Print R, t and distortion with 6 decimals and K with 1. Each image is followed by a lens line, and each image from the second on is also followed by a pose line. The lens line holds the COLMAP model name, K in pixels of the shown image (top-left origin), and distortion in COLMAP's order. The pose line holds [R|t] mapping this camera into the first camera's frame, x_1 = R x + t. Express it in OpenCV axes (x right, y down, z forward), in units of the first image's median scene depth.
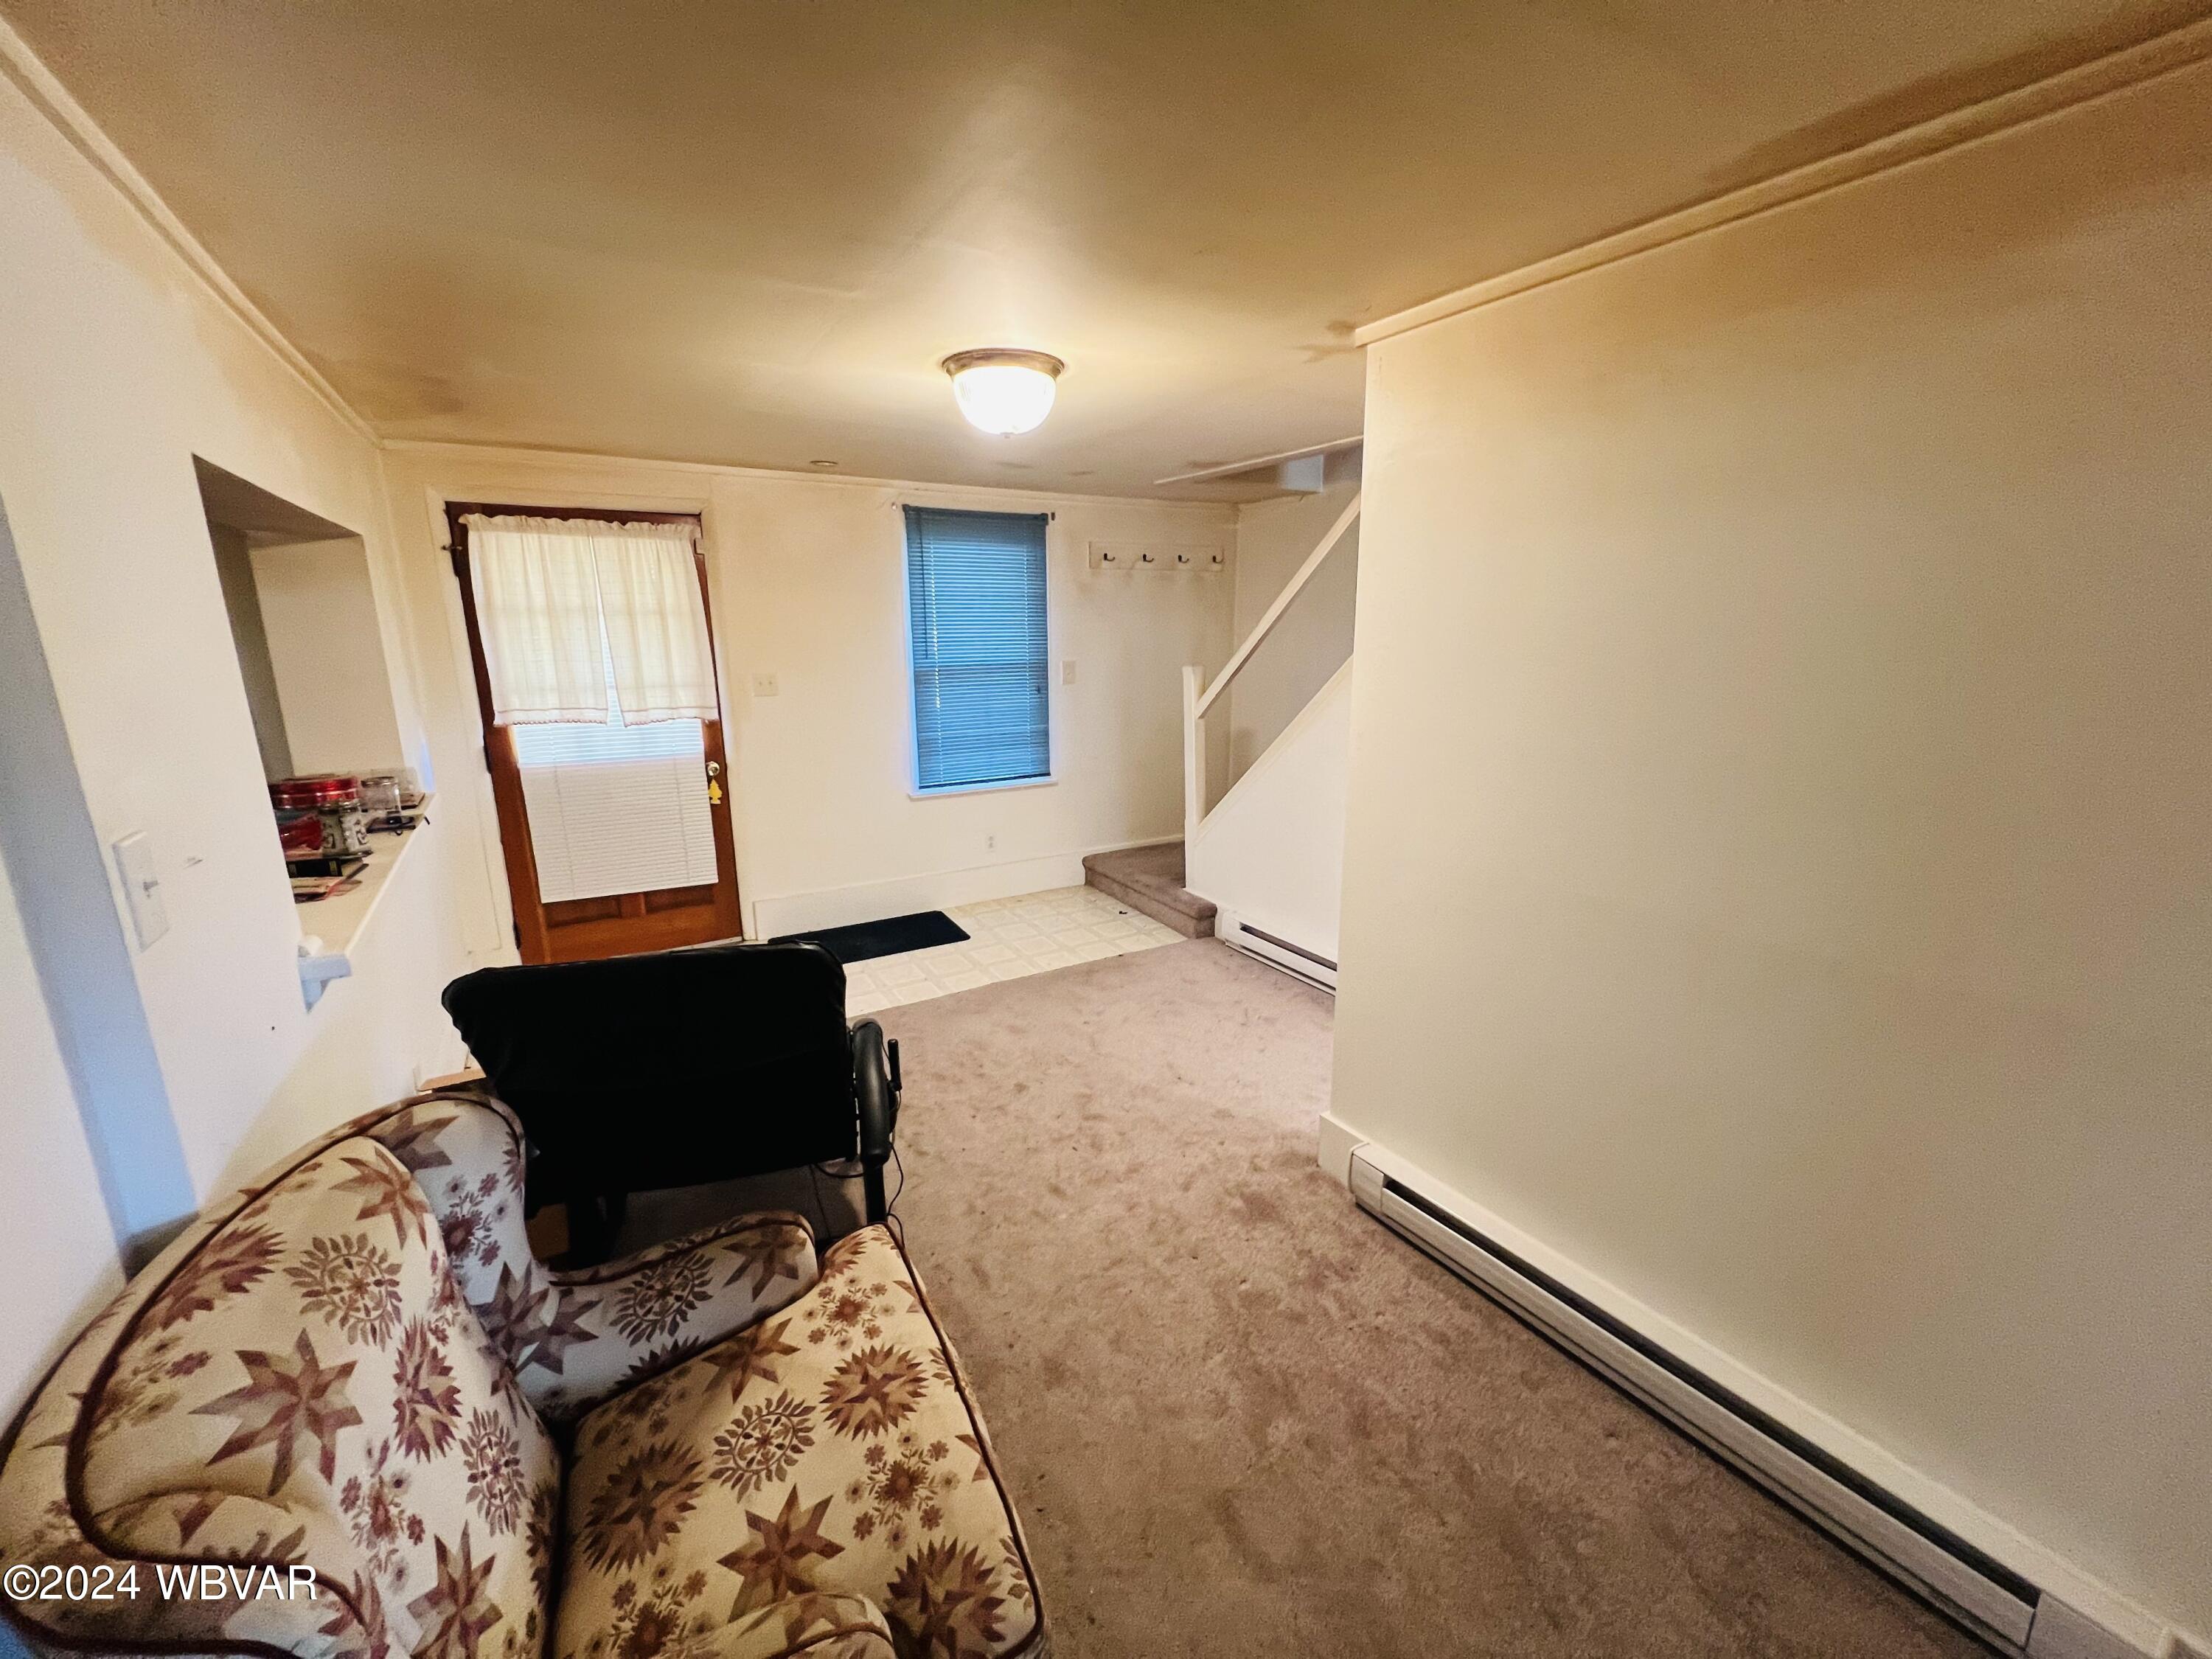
lens RADIAL K [[878.6, 0, 1109.2], [0, 878.6, 831.0], [0, 0, 1]] dist [-0.003427, -0.000098]
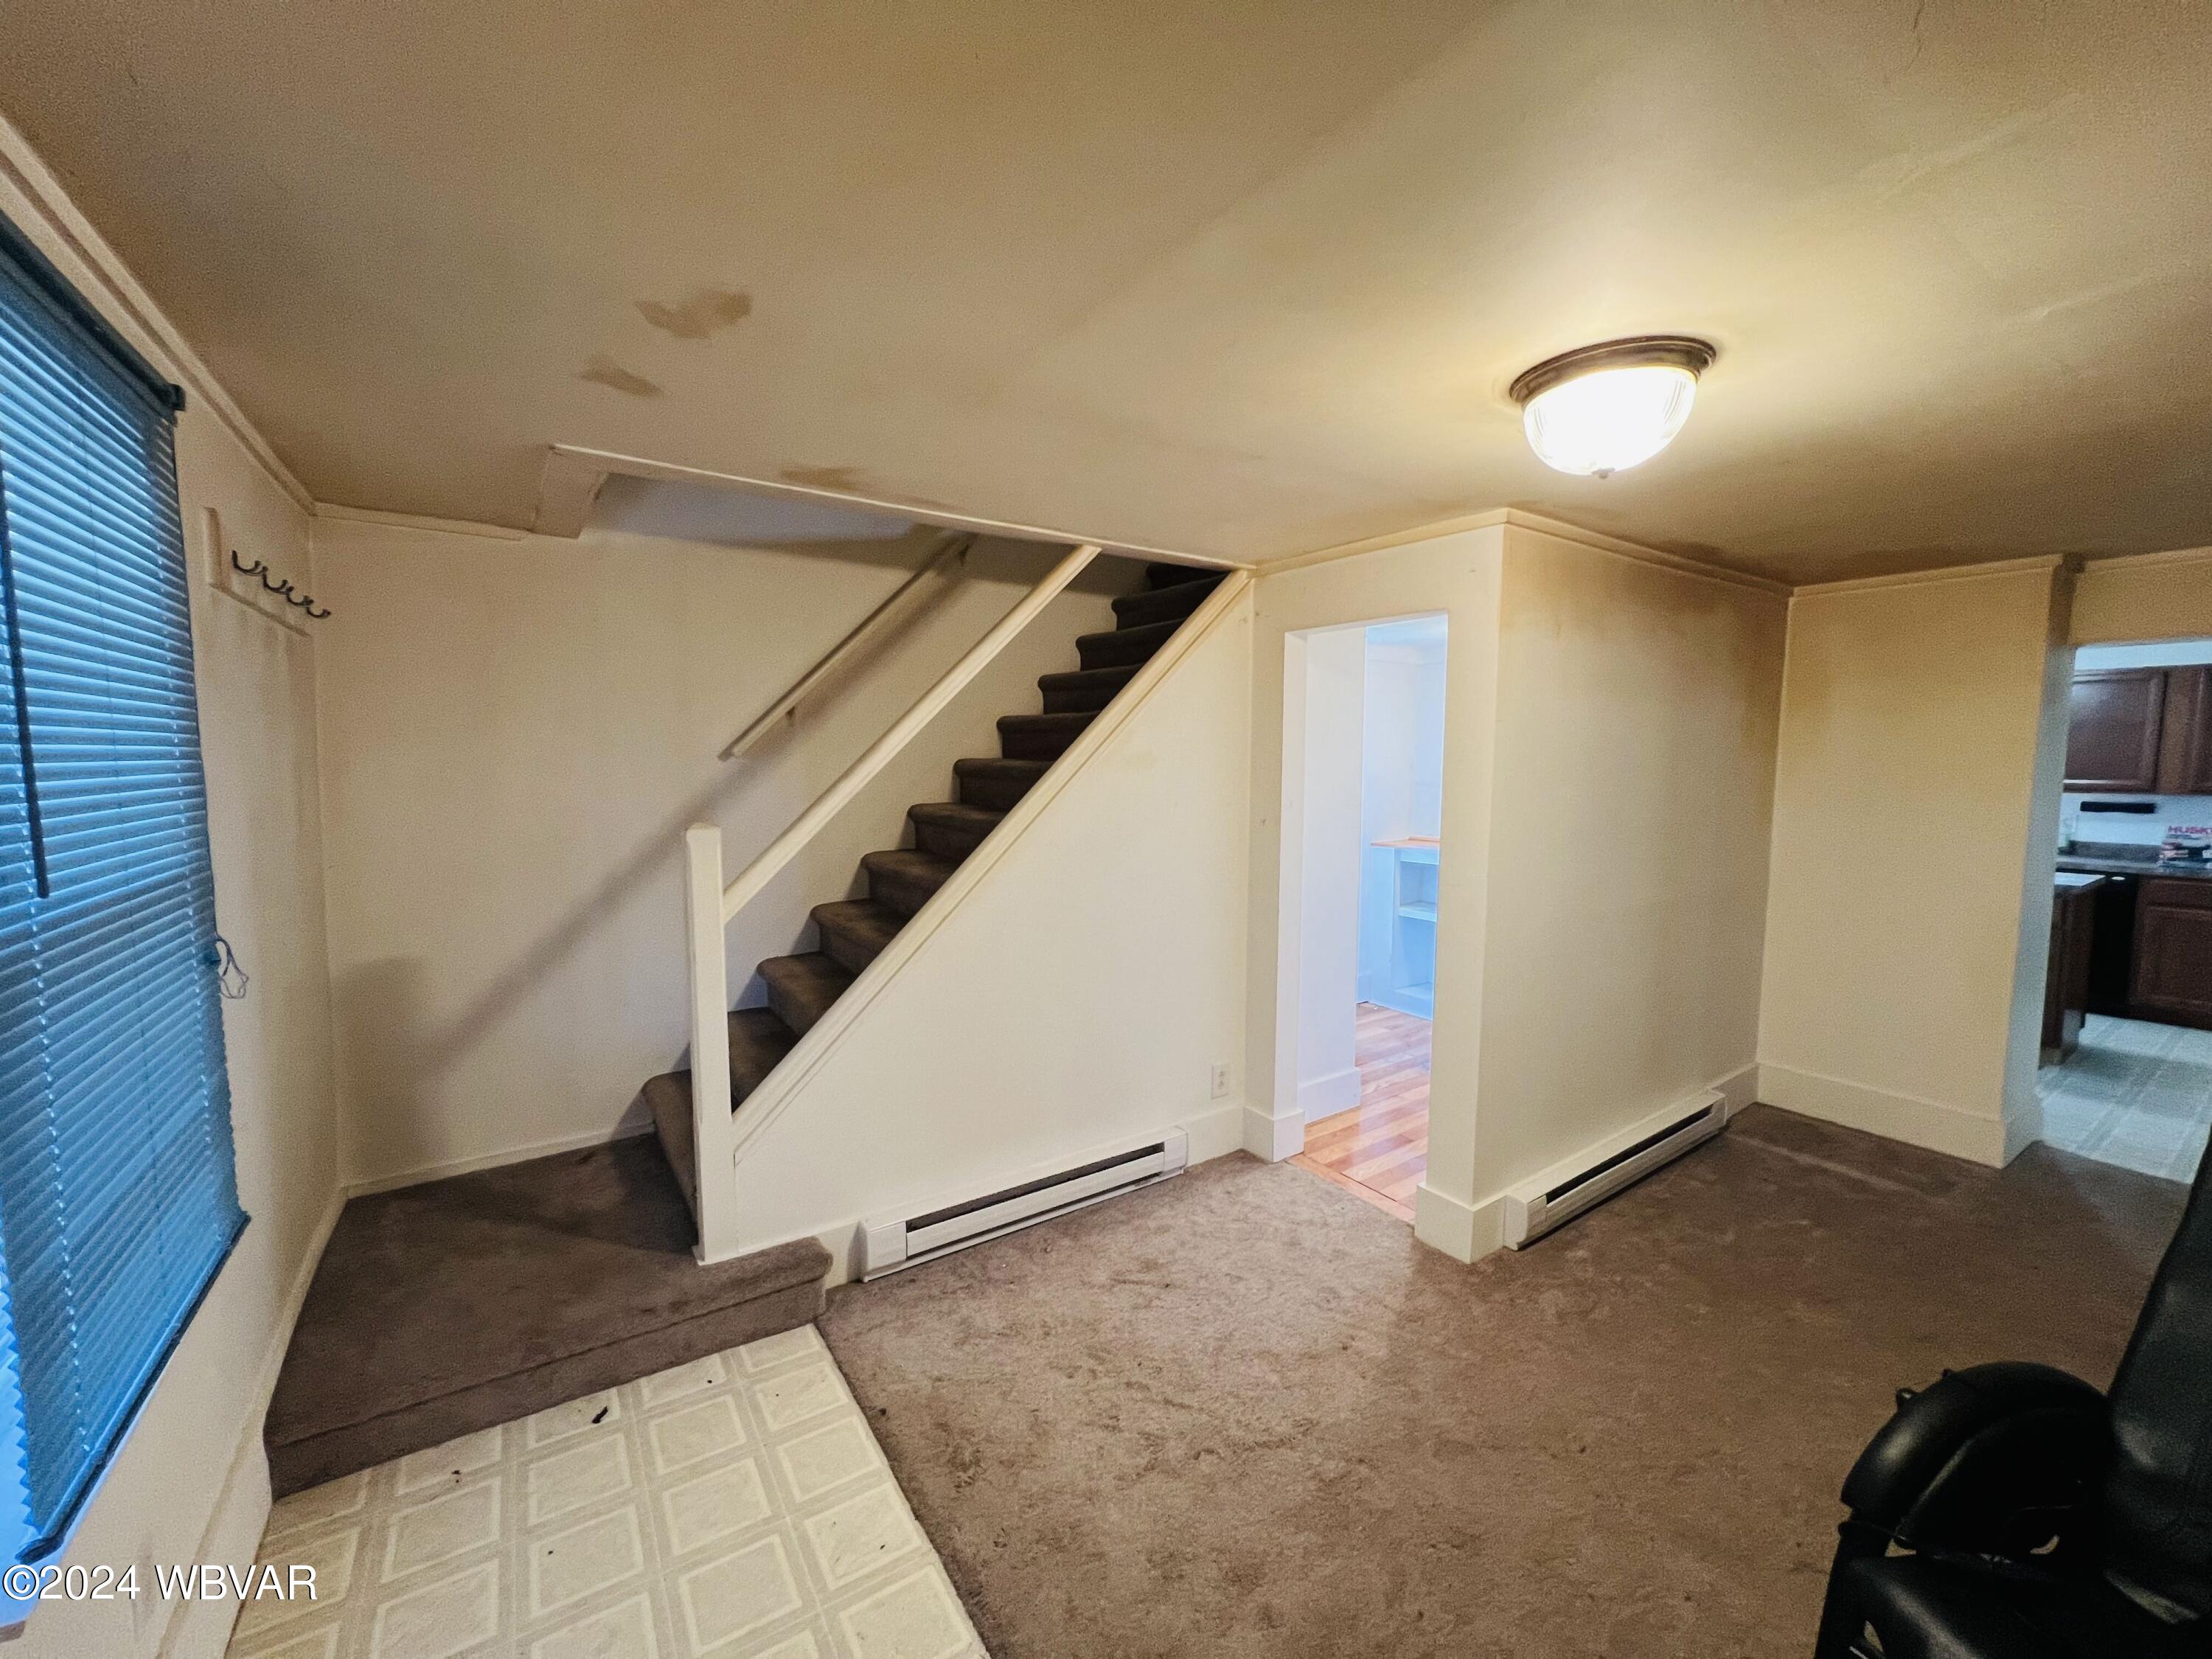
lens RADIAL K [[878.6, 0, 1108.9], [0, 878.6, 839.0], [0, 0, 1]] dist [-0.003427, -0.000098]
pose [[-0.045556, -0.088205, 0.995060, -0.475780], [0.225144, 0.969559, 0.096253, -0.195148], [-0.973260, 0.228417, -0.024311, 0.874183]]
